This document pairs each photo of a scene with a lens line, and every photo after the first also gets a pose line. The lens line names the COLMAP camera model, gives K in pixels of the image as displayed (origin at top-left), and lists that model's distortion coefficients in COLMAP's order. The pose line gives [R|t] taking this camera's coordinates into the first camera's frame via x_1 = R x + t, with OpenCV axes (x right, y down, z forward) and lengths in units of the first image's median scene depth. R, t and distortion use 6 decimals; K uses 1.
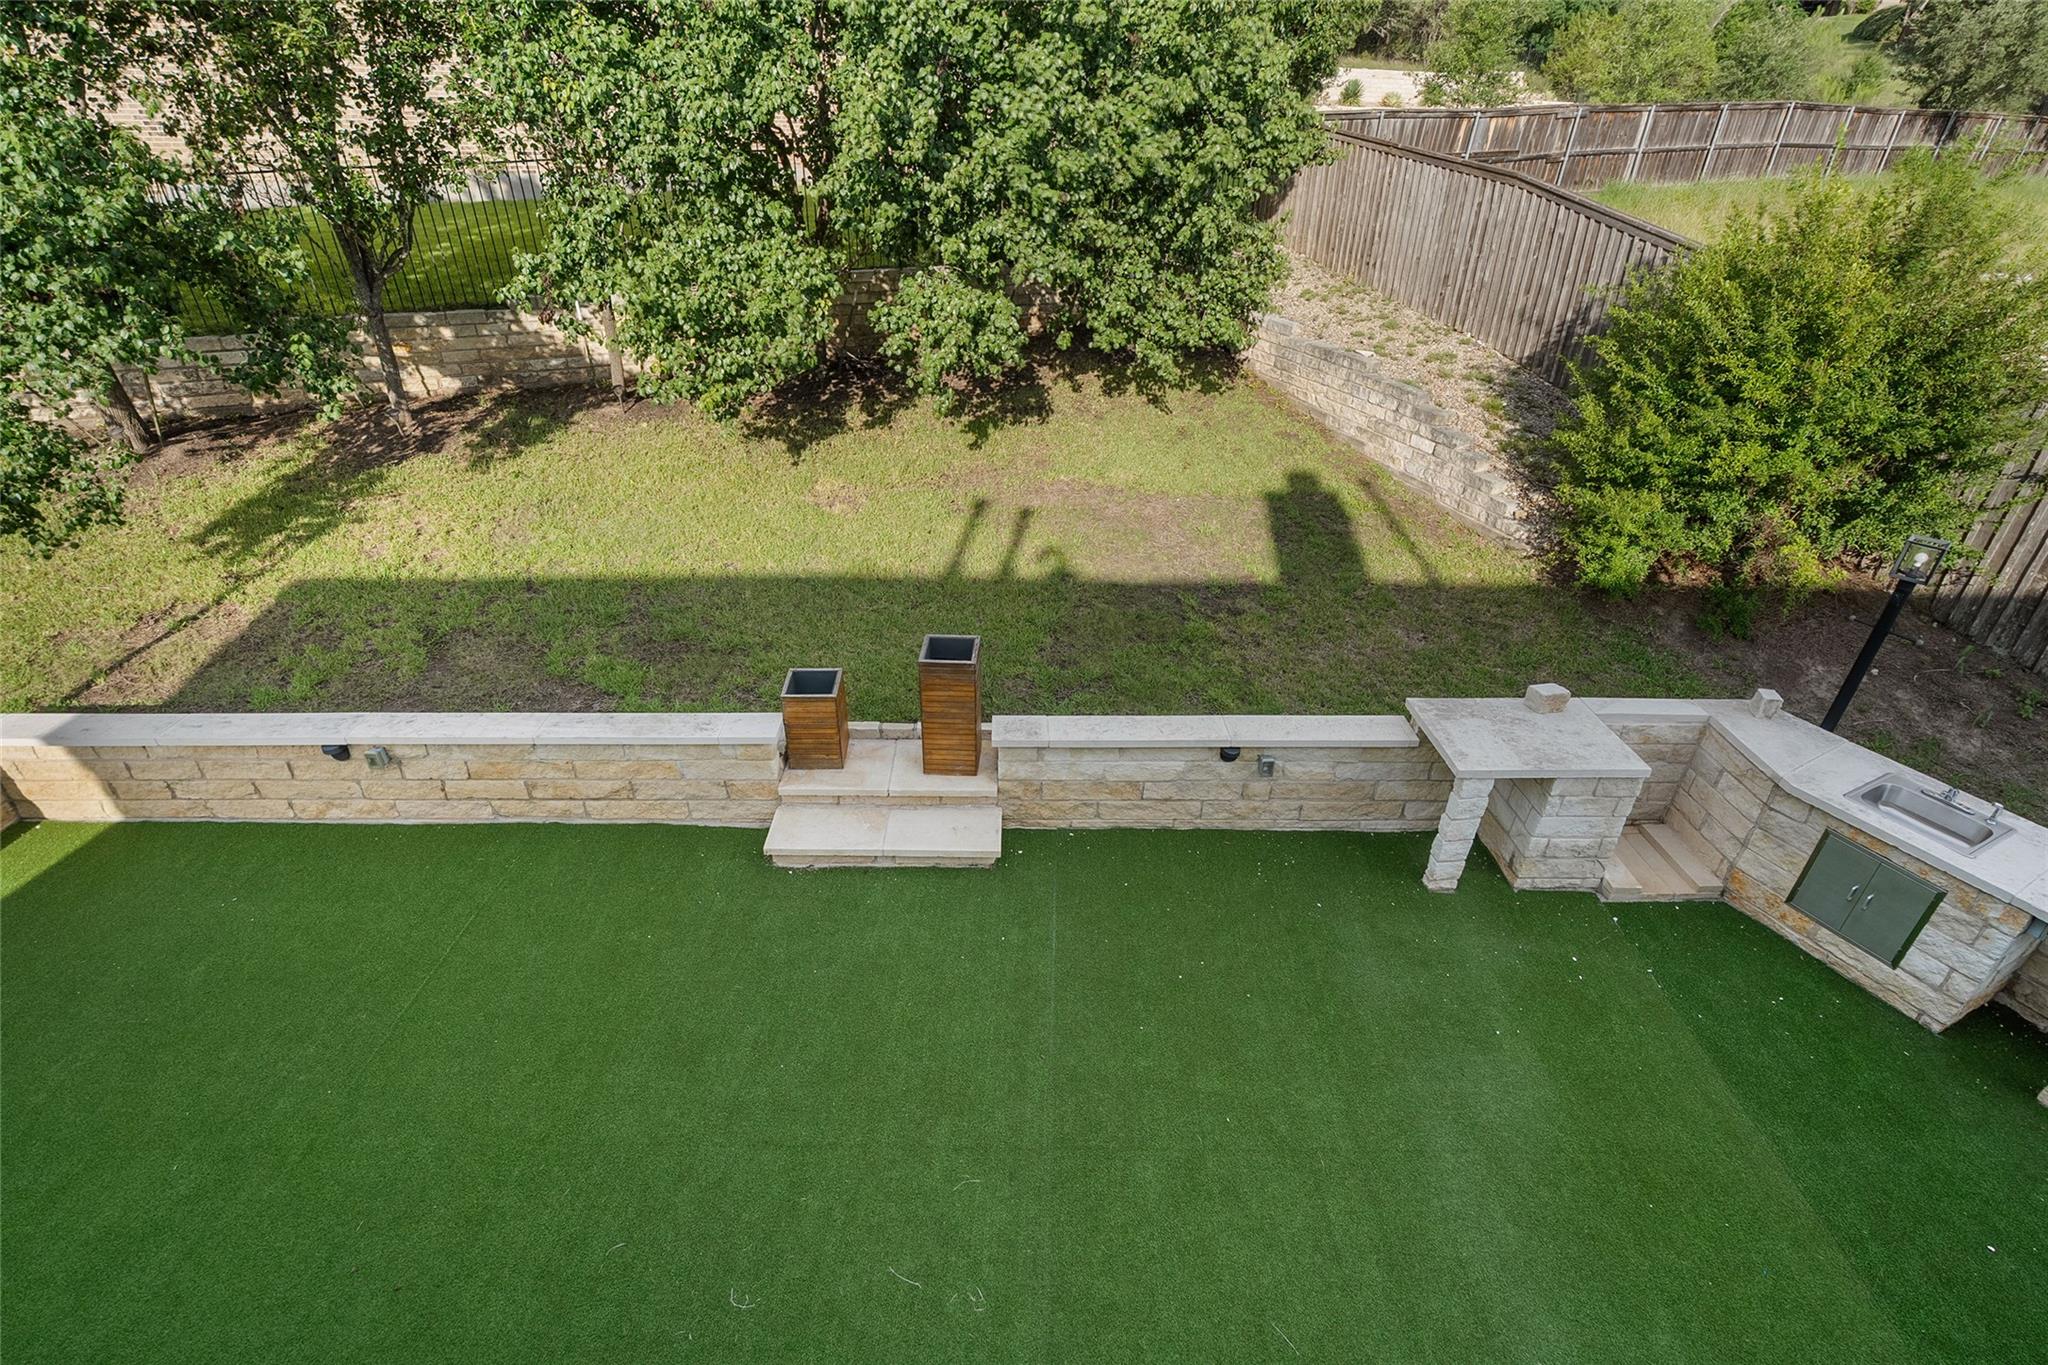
lens RADIAL K [[943.5, 0, 1023.6], [0, 943.5, 668.3], [0, 0, 1]] dist [0.020916, -0.000256]
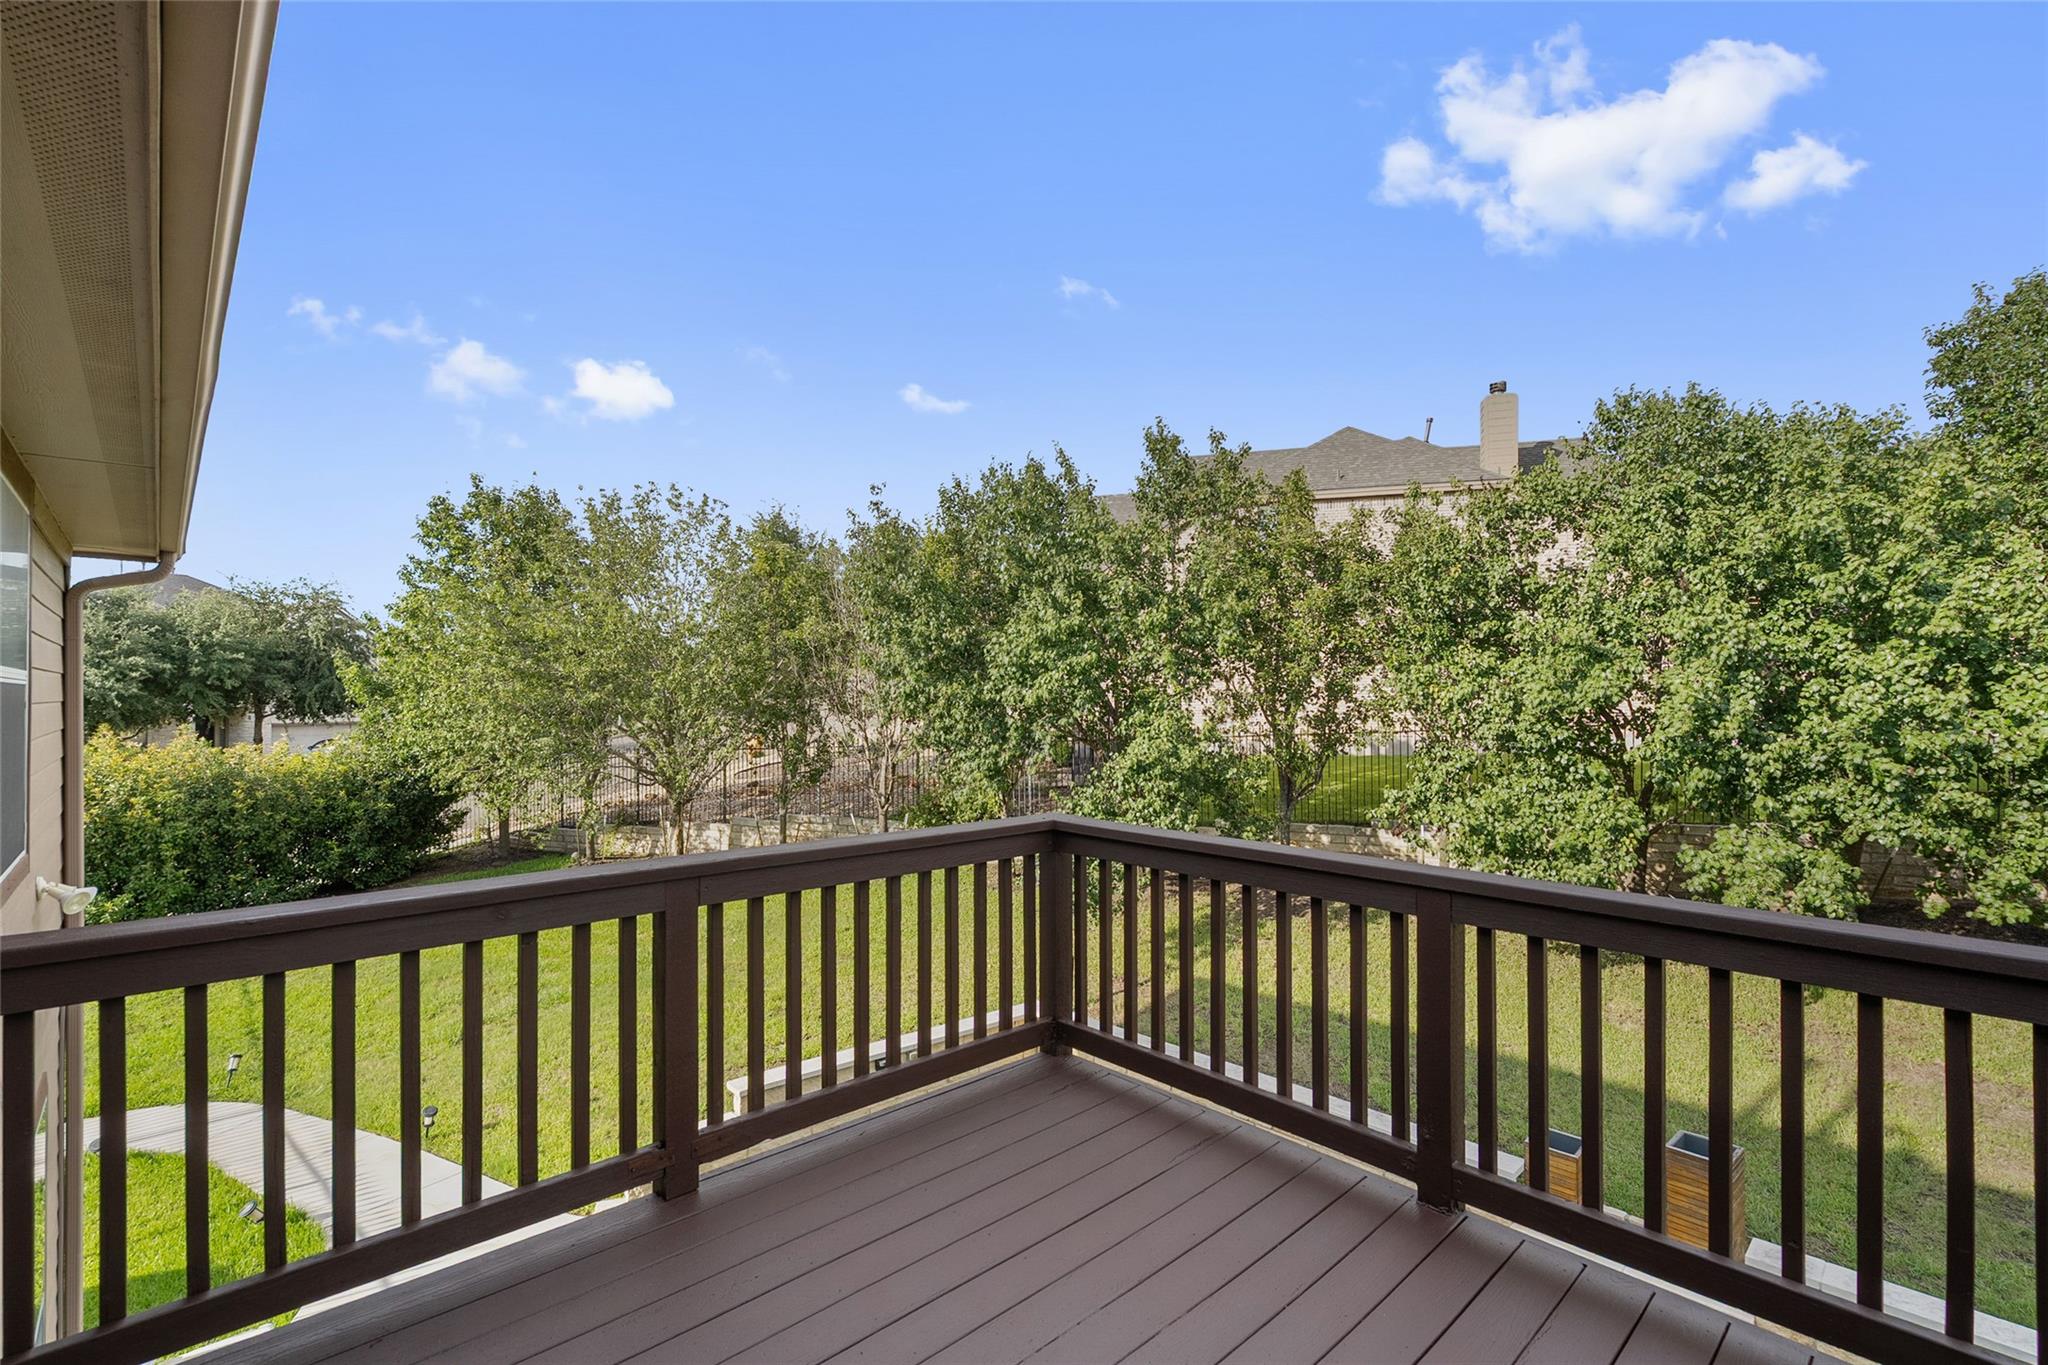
lens RADIAL K [[943.5, 0, 1027.2], [0, 943.5, 686.9], [0, 0, 1]] dist [0.020916, -0.000256]
pose [[0.687951, -0.018260, -0.725527, 0.136425], [-0.351055, 0.866580, -0.354683, 0.131677], [0.635204, 0.498705, 0.589754, -0.270625]]
